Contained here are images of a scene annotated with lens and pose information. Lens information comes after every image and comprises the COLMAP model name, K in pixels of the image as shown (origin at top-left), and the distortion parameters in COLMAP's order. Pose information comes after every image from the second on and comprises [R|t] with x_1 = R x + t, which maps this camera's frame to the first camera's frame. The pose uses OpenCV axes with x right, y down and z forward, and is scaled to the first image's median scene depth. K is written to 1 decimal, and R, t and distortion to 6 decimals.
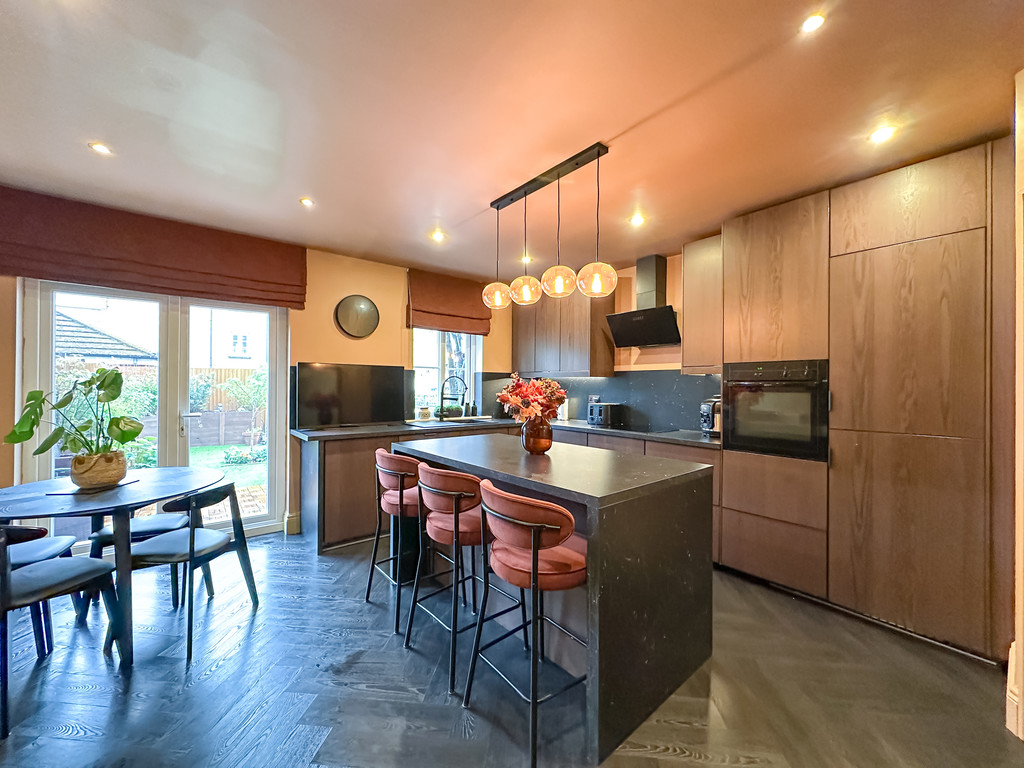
lens RADIAL K [[406.7, 0, 520.8], [0, 406.7, 383.2], [0, 0, 1]] dist [0.000417, 0.000582]
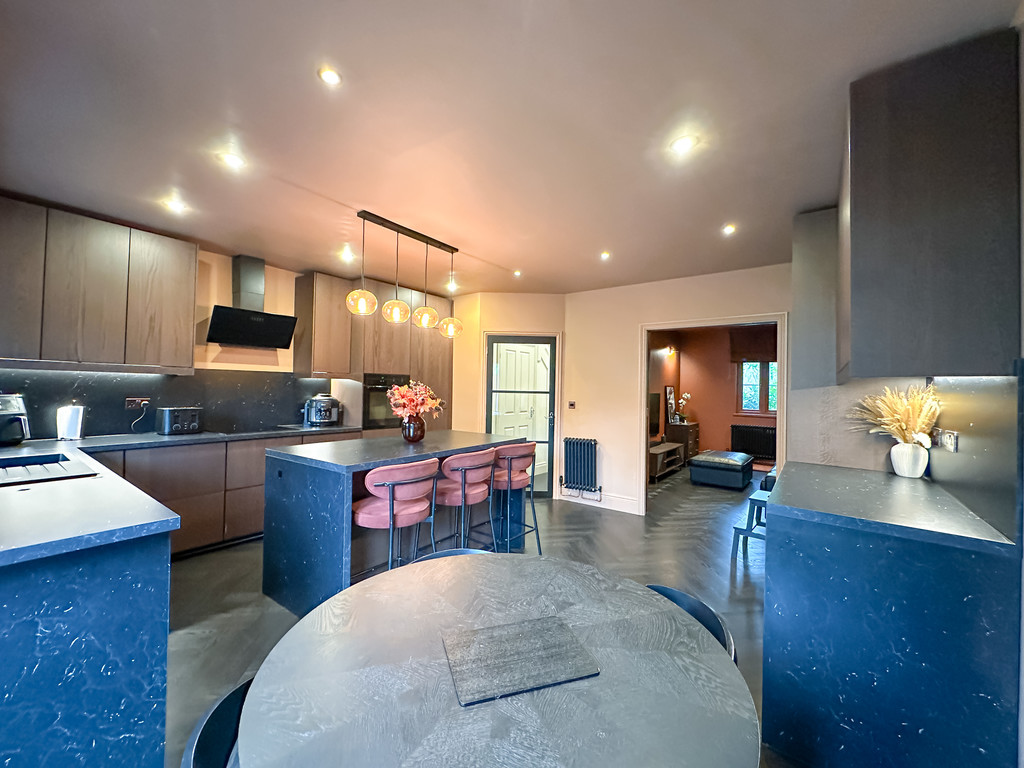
lens RADIAL K [[406.7, 0, 513.6], [0, 406.7, 385.8], [0, 0, 1]] dist [0.000417, 0.000582]
pose [[-0.219687, 0.014001, 0.975470, -1.254794], [-0.011907, 0.999784, -0.017031, 0.021621], [-0.975498, -0.015357, -0.219472, 0.913005]]
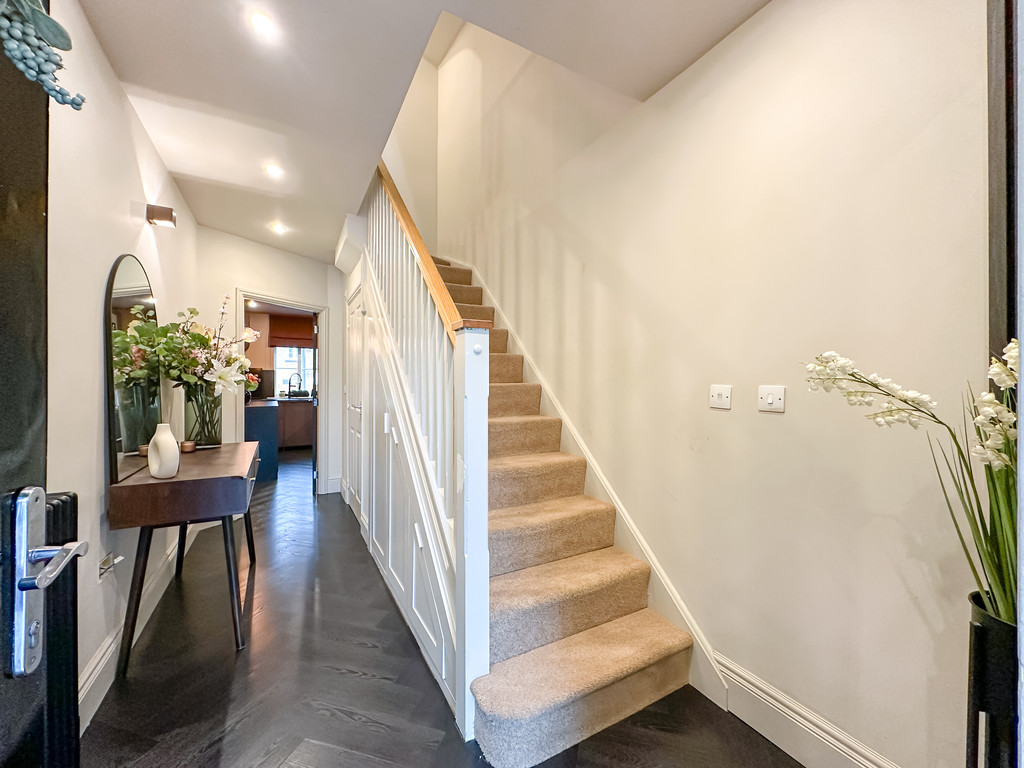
lens RADIAL K [[406.7, 0, 511.4], [0, 406.7, 380.7], [0, 0, 1]] dist [0.000417, 0.000582]
pose [[0.980433, 0.001257, -0.196851, 1.005076], [-0.000401, 0.999990, 0.004385, 0.005052], [0.196855, -0.004220, 0.980424, -0.513184]]
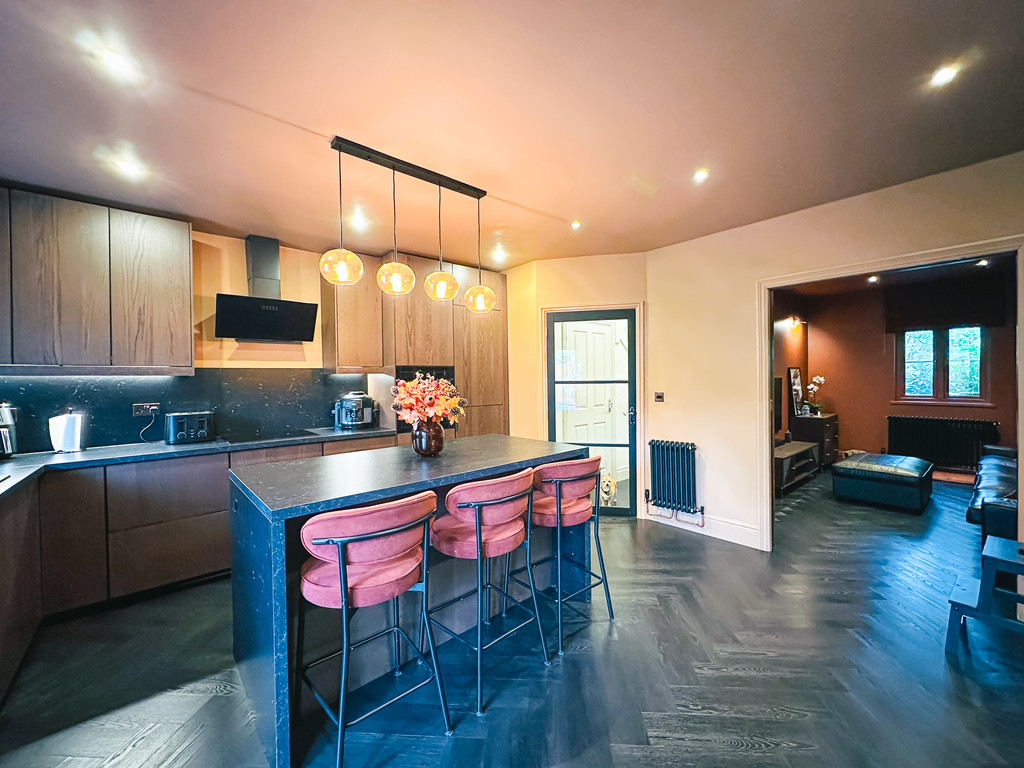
lens RADIAL K [[406.7, 0, 516.5], [0, 406.7, 384.2], [0, 0, 1]] dist [0.000417, 0.000582]
pose [[-0.009777, -0.002393, 0.999949, -0.882975], [0.019268, 0.999811, 0.002581, 0.016036], [-0.999767, 0.019292, -0.009729, 0.740895]]
